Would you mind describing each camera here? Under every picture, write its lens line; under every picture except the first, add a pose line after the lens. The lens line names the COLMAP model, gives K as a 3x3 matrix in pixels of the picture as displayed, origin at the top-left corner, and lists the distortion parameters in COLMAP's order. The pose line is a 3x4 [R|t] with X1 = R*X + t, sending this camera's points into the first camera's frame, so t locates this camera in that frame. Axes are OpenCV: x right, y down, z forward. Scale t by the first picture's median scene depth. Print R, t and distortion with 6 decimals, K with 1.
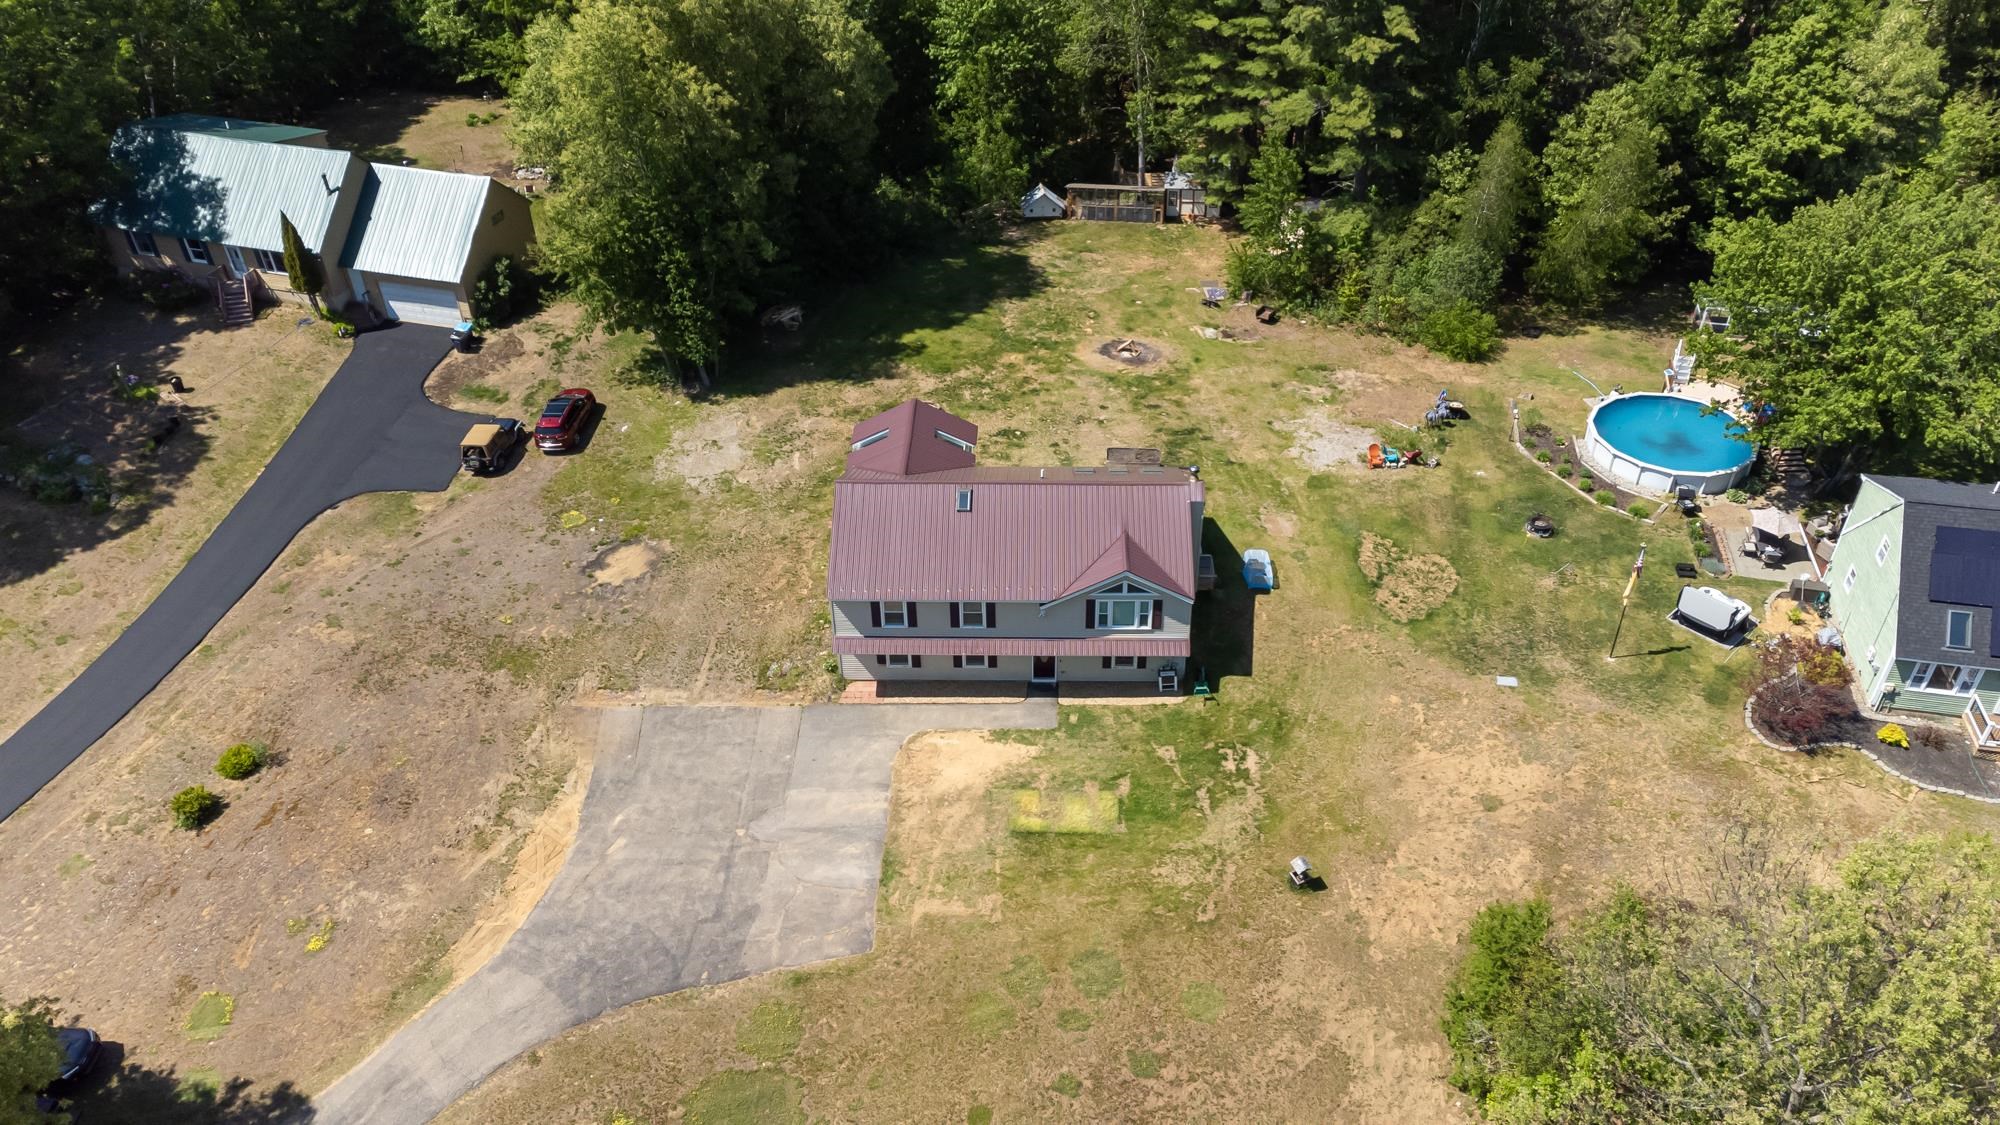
lens RADIAL K [[1382.6, 0, 1000.0], [0, 1382.6, 562.5], [0, 0, 1]] dist [0.052396, 0.002607]
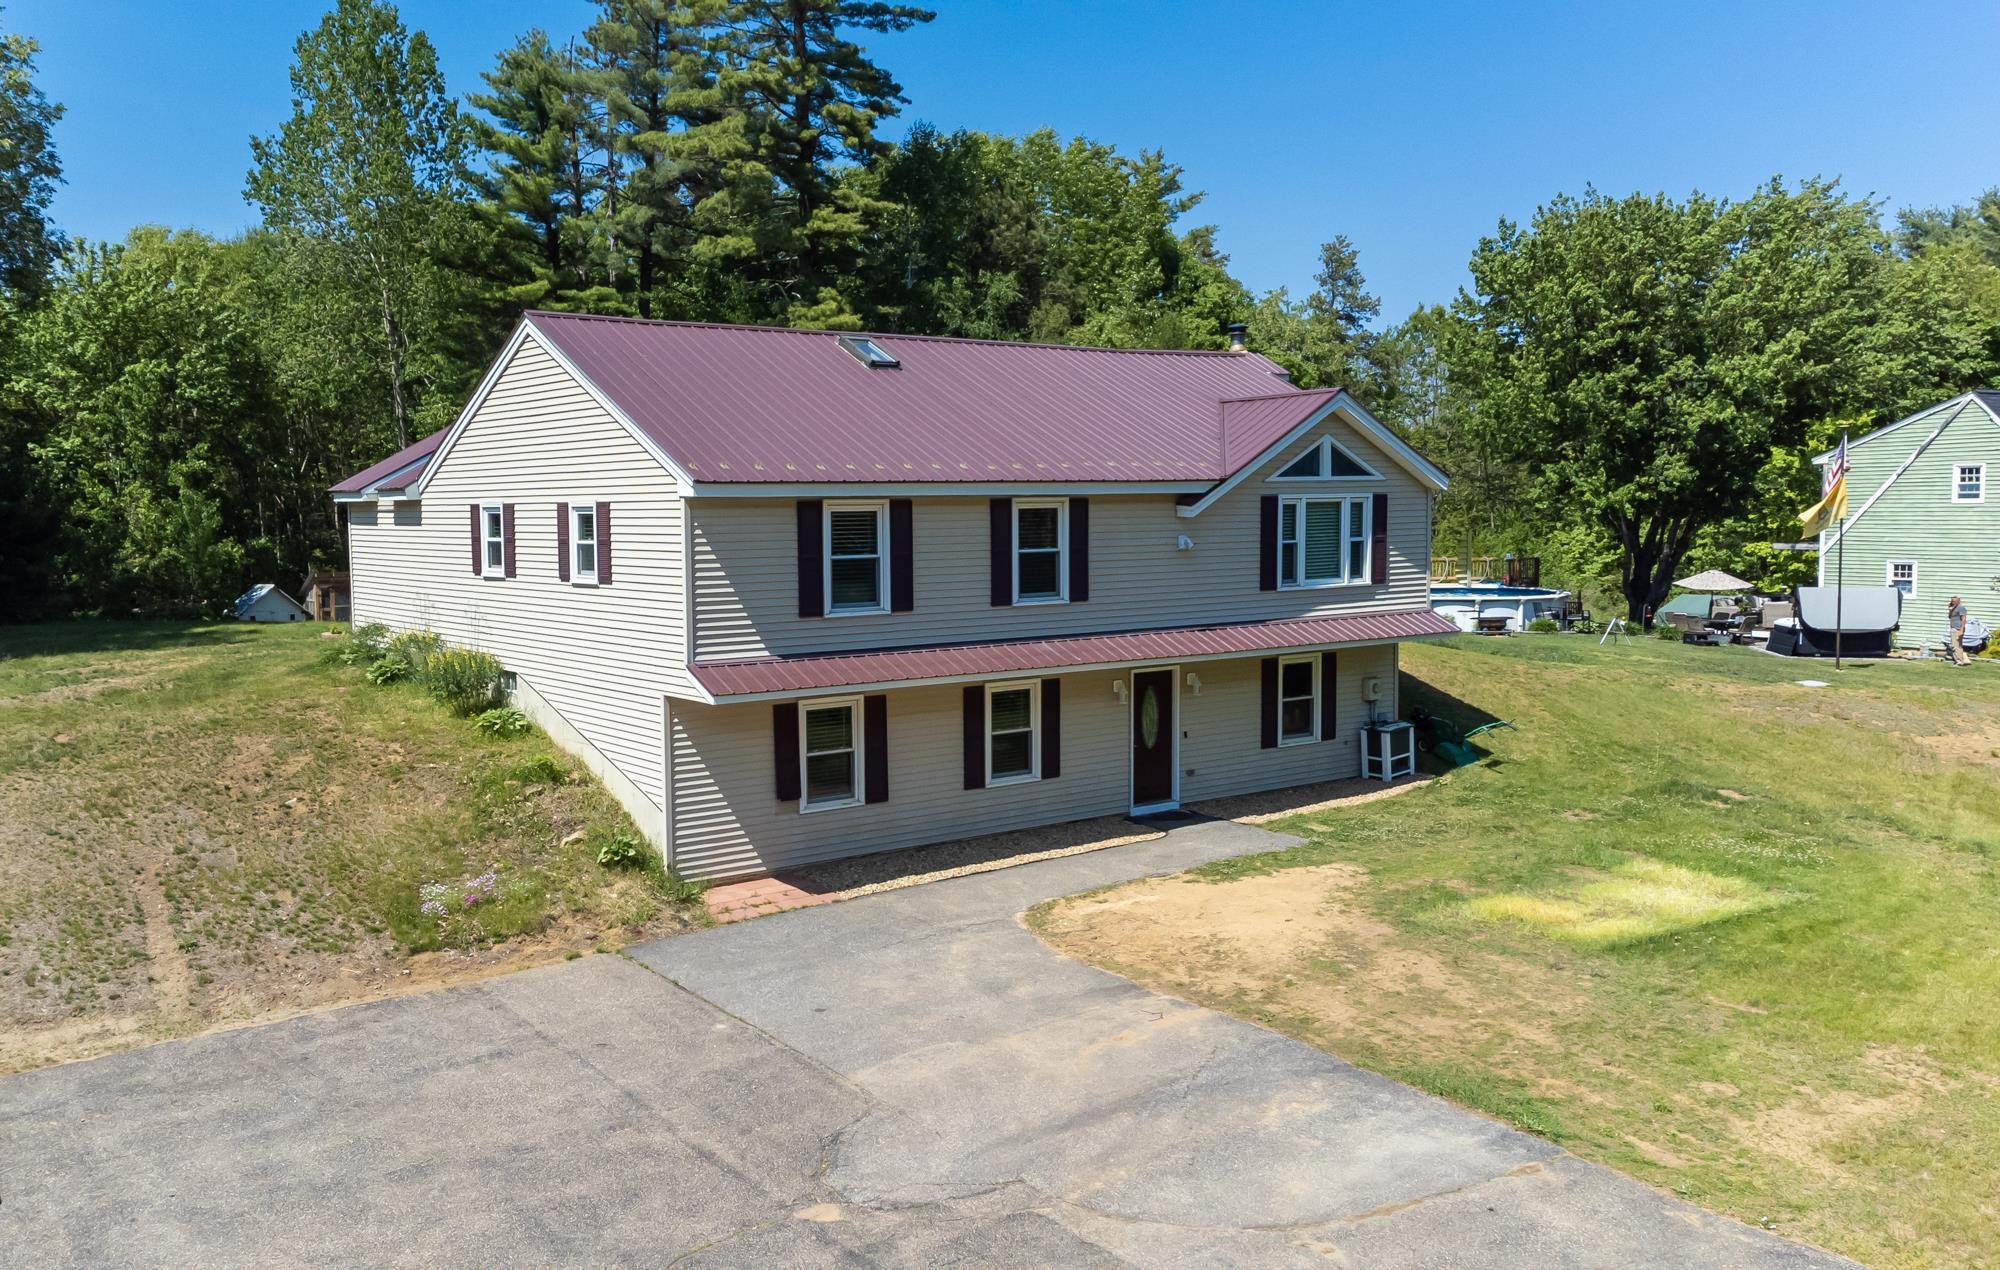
lens RADIAL K [[1648.5, 0, 855.6], [0, 1648.5, 654.5], [0, 0, 1]] dist [0.028605, 0.010173]
pose [[0.810105, -0.051690, 0.584001, -0.247115], [0.352603, 0.838778, -0.414877, 0.175530], [-0.468402, 0.542015, 0.697724, 0.601571]]
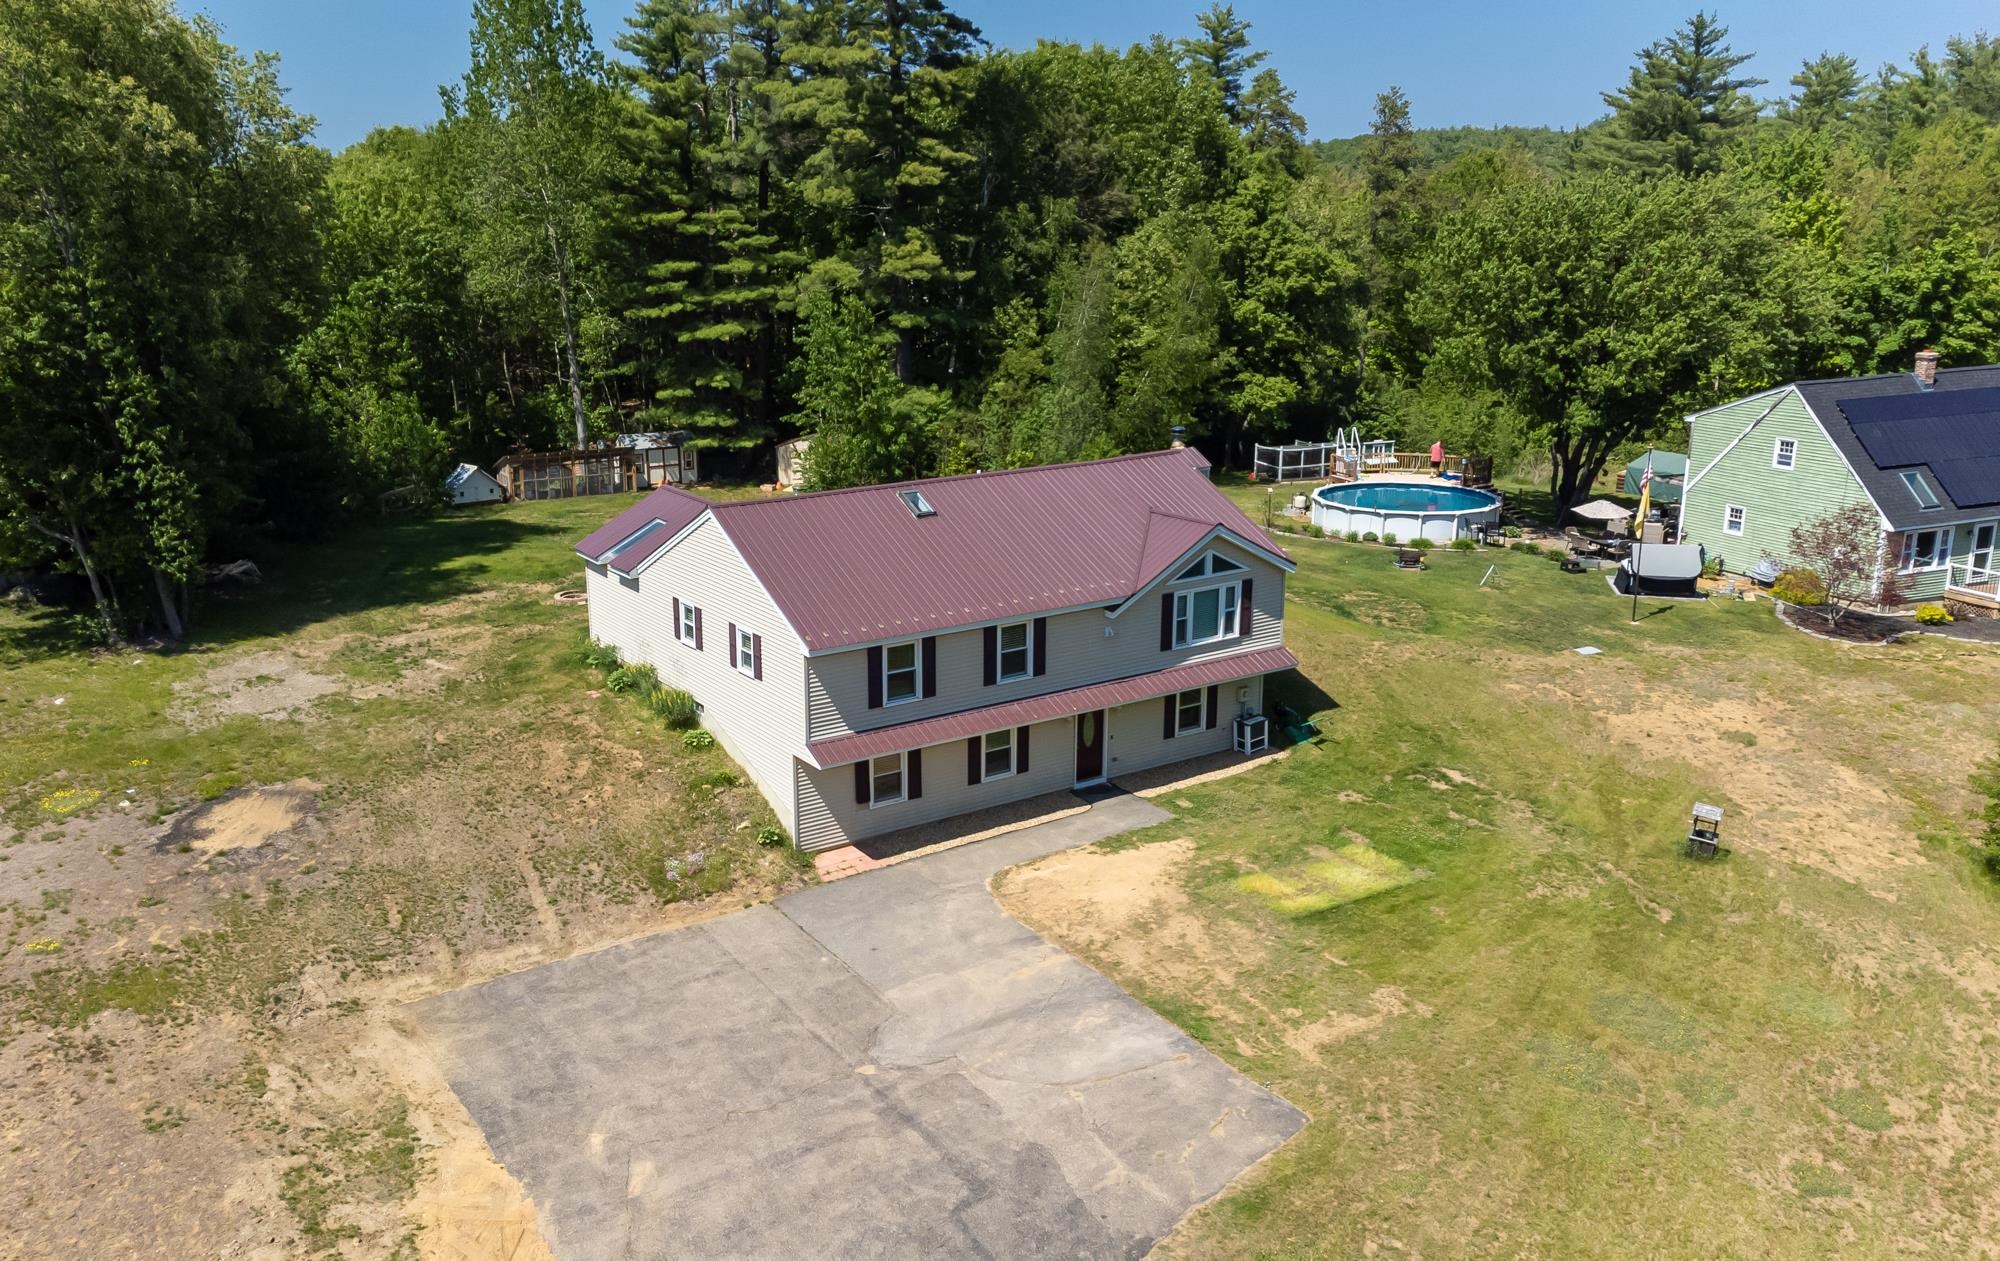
lens RADIAL K [[1616.9, 0, 857.8], [0, 1616.9, 637.0], [0, 0, 1]] dist [0.041883, -0.000923]
pose [[0.845668, -0.142007, 0.514470, -0.349797], [0.323950, 0.902648, -0.283343, 0.166740], [-0.424149, 0.406276, 0.809344, 0.377326]]
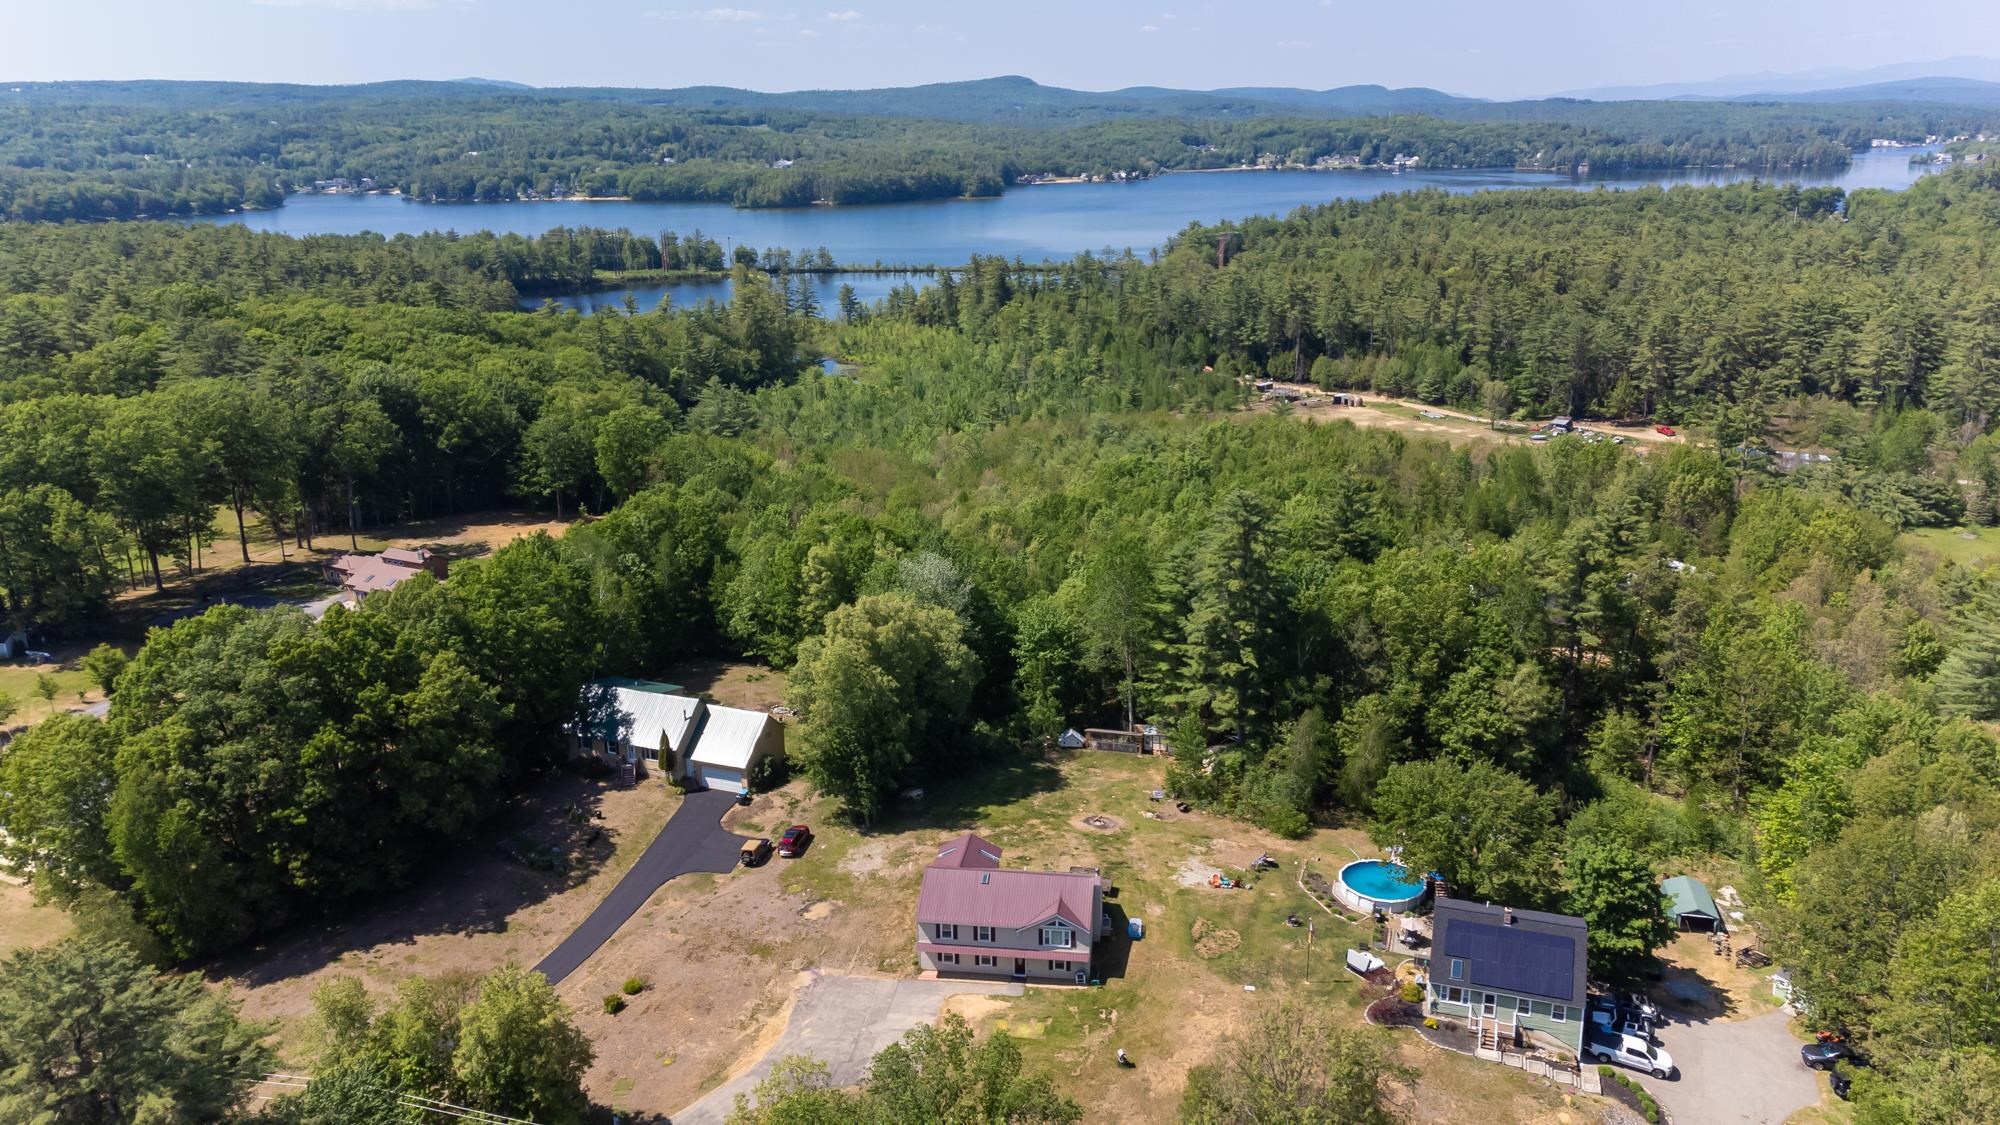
lens RADIAL K [[1382.6, 0, 1000.0], [0, 1382.6, 562.5], [0, 0, 1]] dist [0.052396, 0.002607]
pose [[0.992687, 0.030749, -0.116734, 0.184983], [-0.071109, 0.930382, -0.359629, 0.215294], [0.097549, 0.365300, 0.925765, -0.906895]]
